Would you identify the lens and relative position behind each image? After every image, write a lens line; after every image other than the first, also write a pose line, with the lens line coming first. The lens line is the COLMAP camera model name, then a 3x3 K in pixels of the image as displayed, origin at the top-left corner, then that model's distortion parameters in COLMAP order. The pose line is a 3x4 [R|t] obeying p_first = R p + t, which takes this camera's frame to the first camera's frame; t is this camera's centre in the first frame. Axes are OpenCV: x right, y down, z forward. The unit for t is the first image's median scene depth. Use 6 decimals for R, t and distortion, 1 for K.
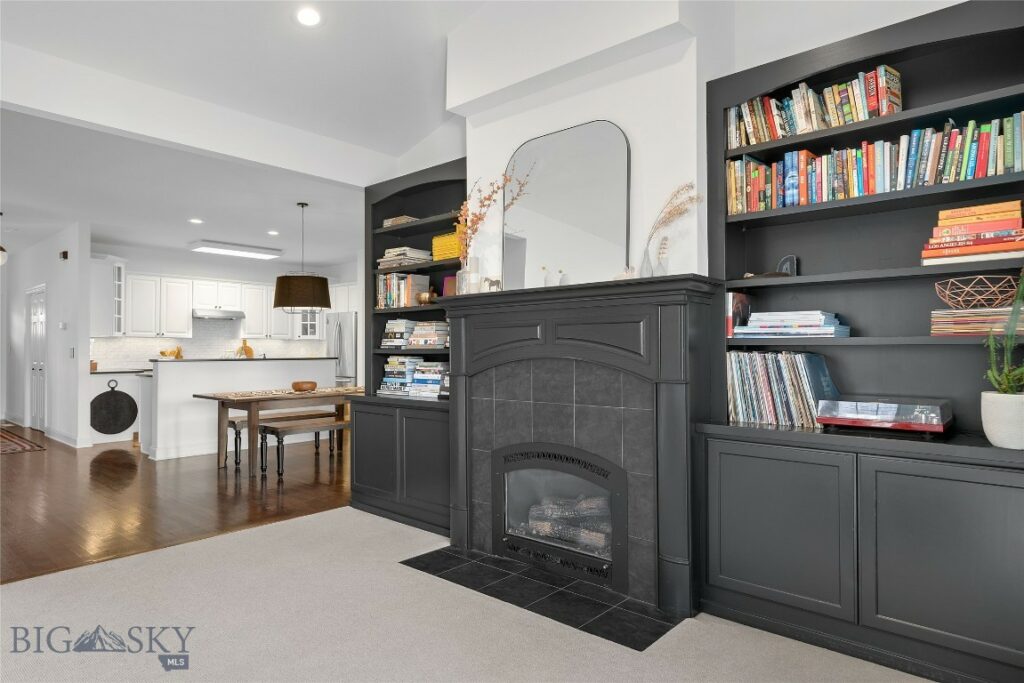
lens RADIAL K [[576.8, 0, 506.4], [0, 576.8, 342.6], [0, 0, 1]] dist [-0.000164, -0.001891]
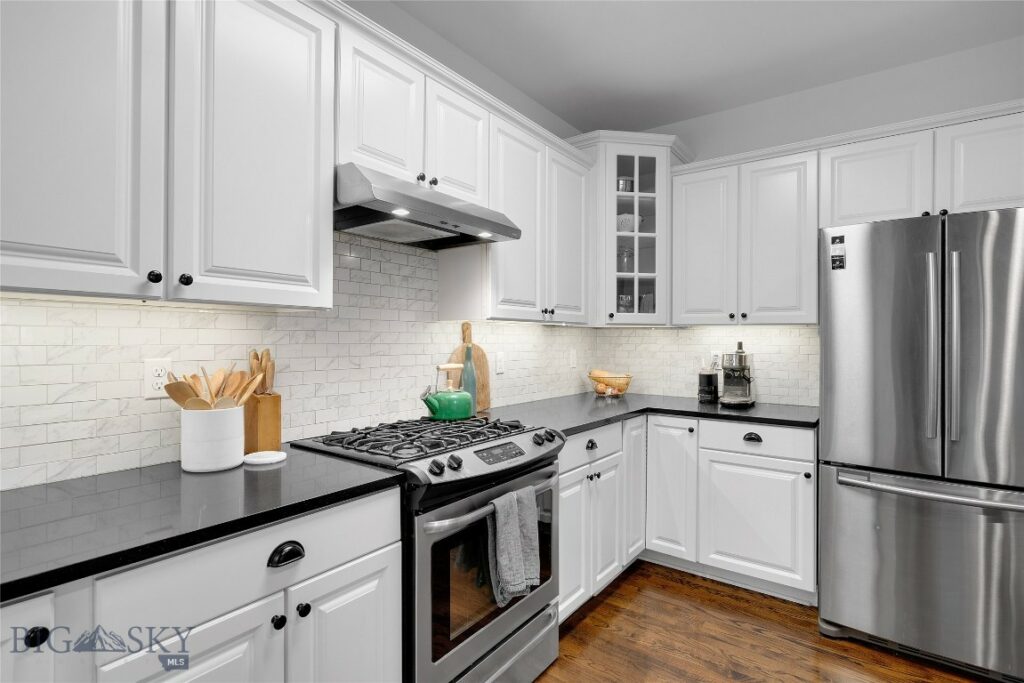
lens RADIAL K [[493.1, 0, 502.1], [0, 493.1, 339.0], [0, 0, 1]] dist [-0.006643, -0.001018]
pose [[0.998086, 0.012132, 0.060637, -0.590381], [-0.013043, 0.999807, 0.014660, -0.001373], [-0.060448, -0.015423, 0.998052, 0.982251]]
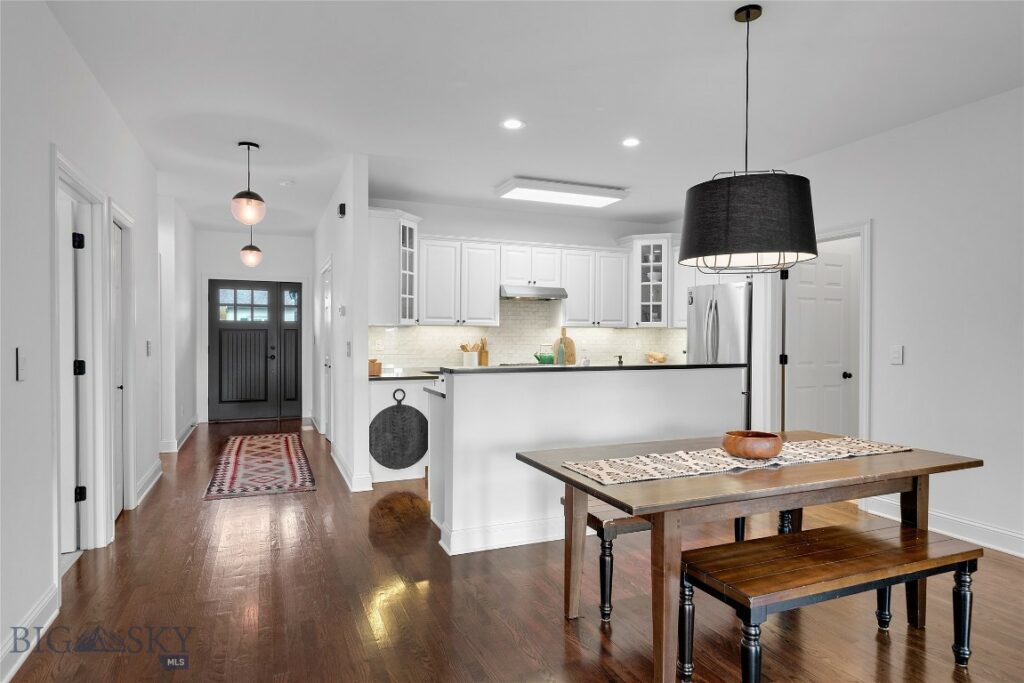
lens RADIAL K [[576.8, 0, 515.2], [0, 576.8, 347.4], [0, 0, 1]] dist [-0.000164, -0.001891]
pose [[0.898807, 0.016900, -0.438020, -0.257714], [-0.001968, 0.999402, 0.034521, -0.008074], [0.438341, -0.030165, 0.898302, 0.441076]]
